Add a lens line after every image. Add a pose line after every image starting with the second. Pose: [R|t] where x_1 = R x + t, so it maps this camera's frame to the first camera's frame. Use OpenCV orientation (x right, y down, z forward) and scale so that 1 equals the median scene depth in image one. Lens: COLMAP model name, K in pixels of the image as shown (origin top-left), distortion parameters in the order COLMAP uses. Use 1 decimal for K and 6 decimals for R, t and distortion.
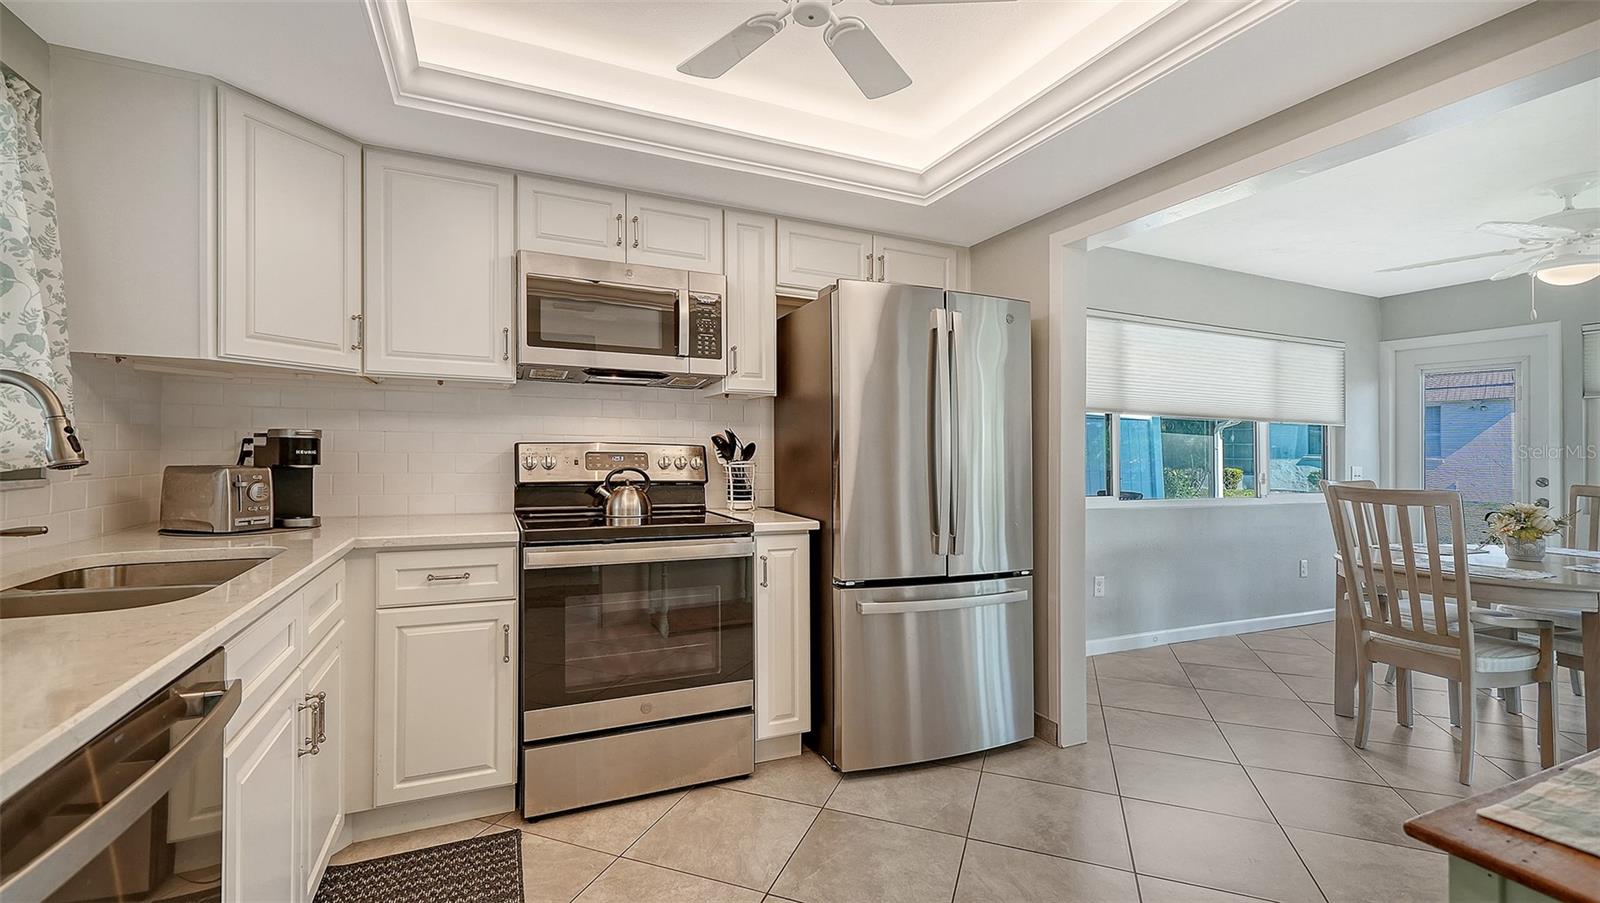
lens RADIAL K [[665.8, 0, 818.7], [0, 665.8, 444.4], [0, 0, 1]] dist [-0.000767, -0.000047]
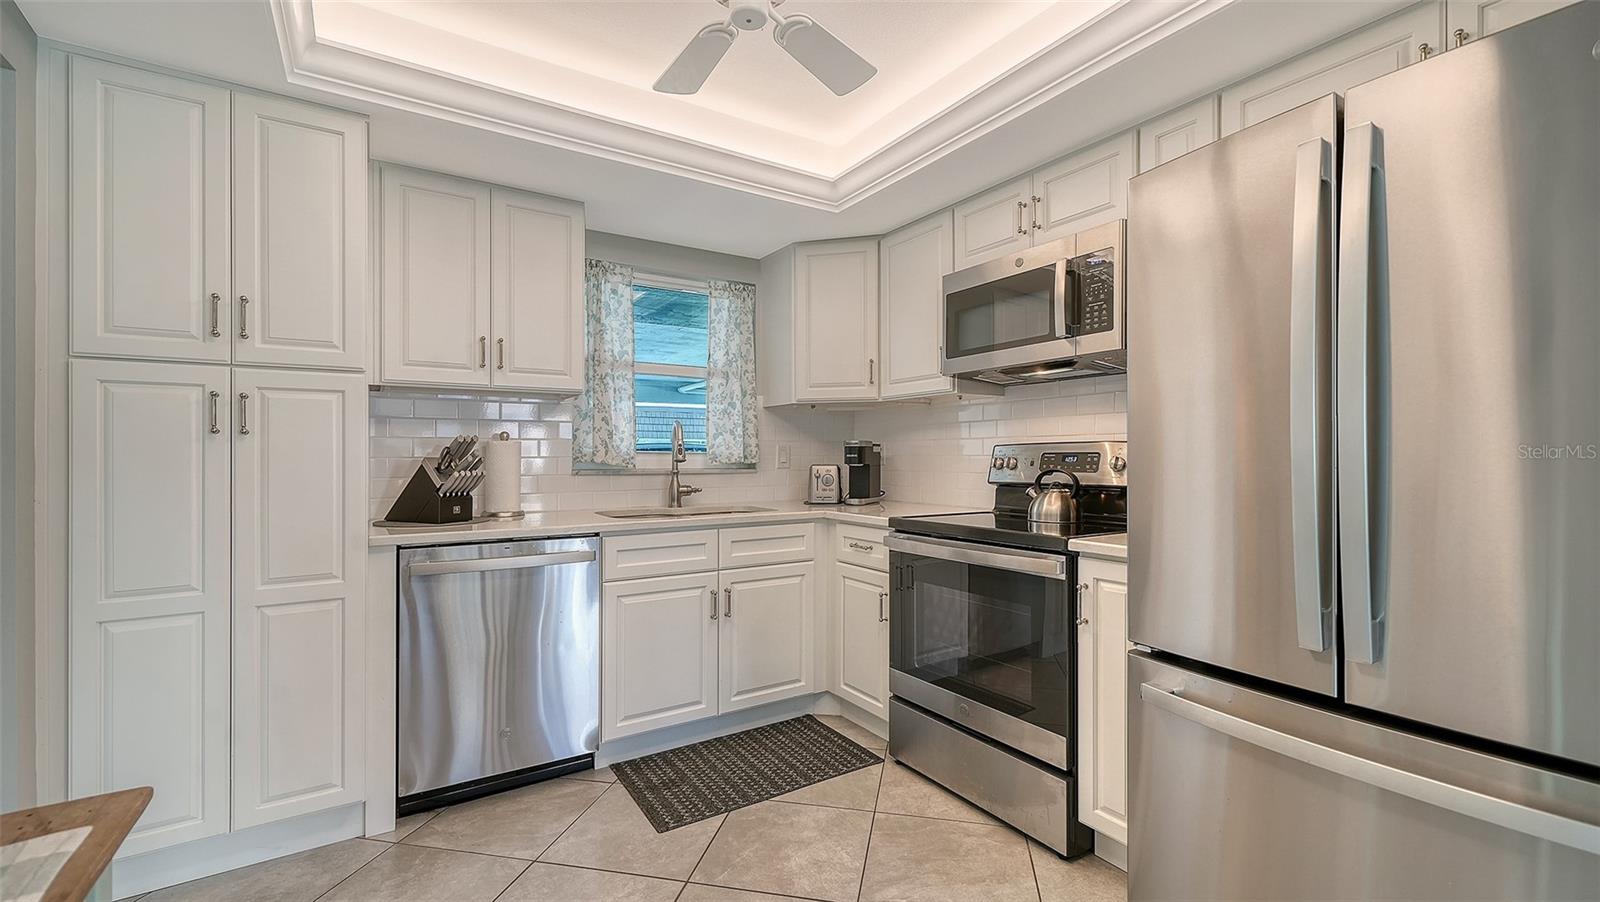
lens RADIAL K [[671.8, 0, 798.9], [0, 671.8, 463.8], [0, 0, 1]] dist [-0.002132, -0.000169]
pose [[0.125538, -0.003824, -0.992081, 0.646863], [0.011966, 0.999926, -0.002340, 0.028776], [0.992017, -0.011578, 0.125574, 0.593243]]
